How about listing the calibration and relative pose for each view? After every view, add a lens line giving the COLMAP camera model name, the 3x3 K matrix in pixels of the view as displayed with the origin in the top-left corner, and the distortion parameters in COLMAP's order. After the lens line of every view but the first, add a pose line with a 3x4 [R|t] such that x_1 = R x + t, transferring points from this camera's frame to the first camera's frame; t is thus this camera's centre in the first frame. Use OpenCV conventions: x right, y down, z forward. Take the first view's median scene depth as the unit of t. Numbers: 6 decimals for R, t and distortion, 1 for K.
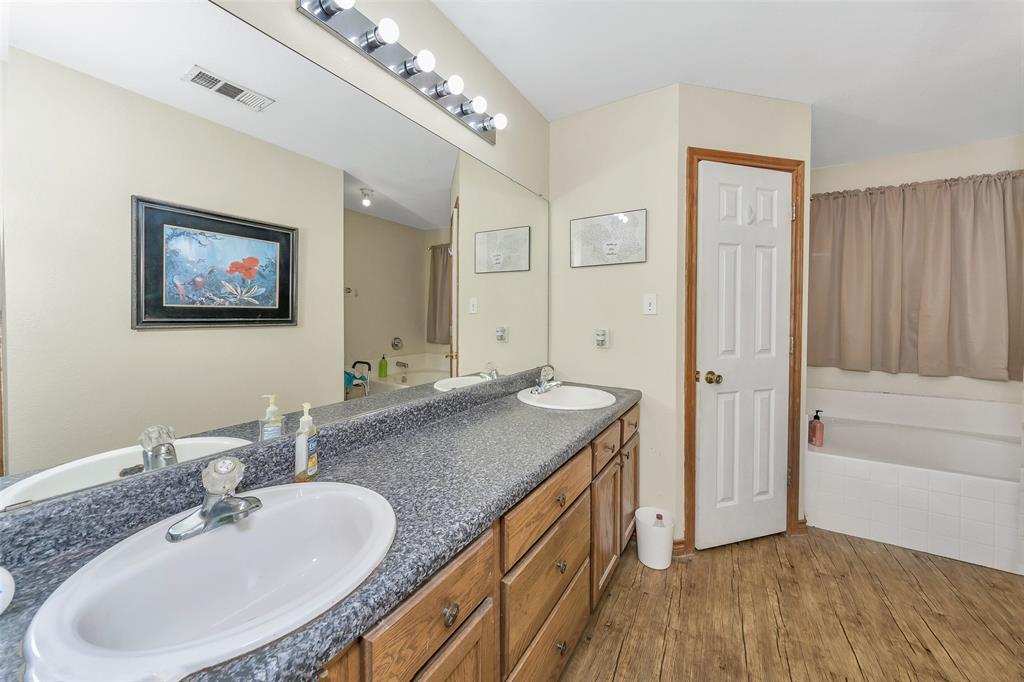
lens RADIAL K [[361.0, 0, 520.4], [0, 361.0, 316.4], [0, 0, 1]] dist [-0.000465, -0.000058]
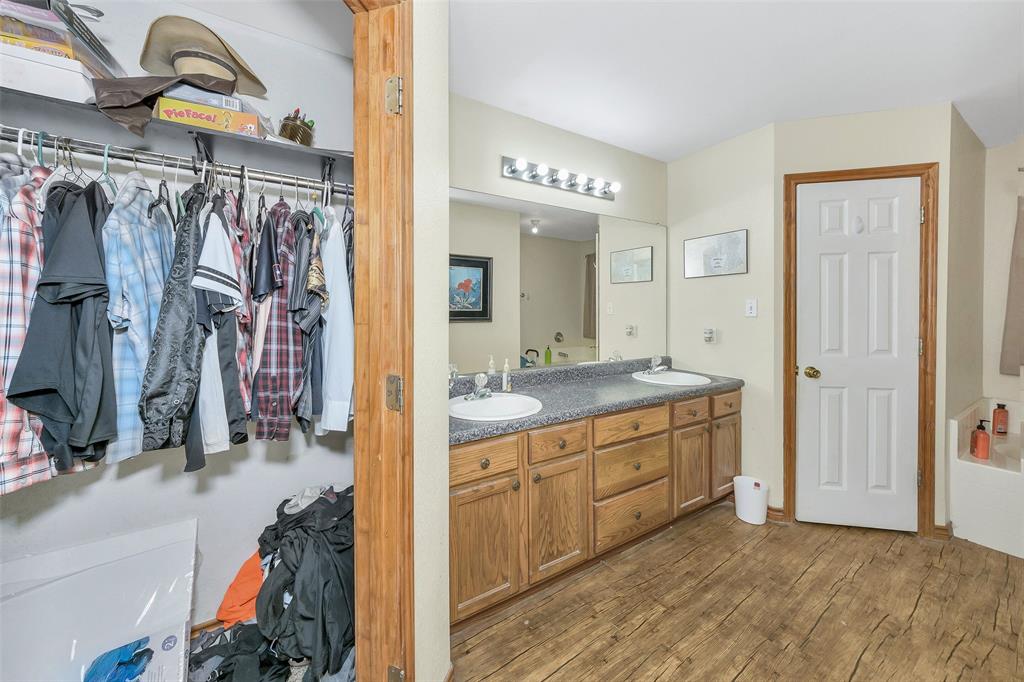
lens RADIAL K [[366.5, 0, 511.8], [0, 366.5, 319.5], [0, 0, 1]] dist [-0.001188, -0.000032]
pose [[0.890022, 0.007891, -0.455848, 0.205650], [0.000873, 0.999819, 0.019012, -0.018970], [0.455916, -0.017319, 0.889854, -0.442313]]
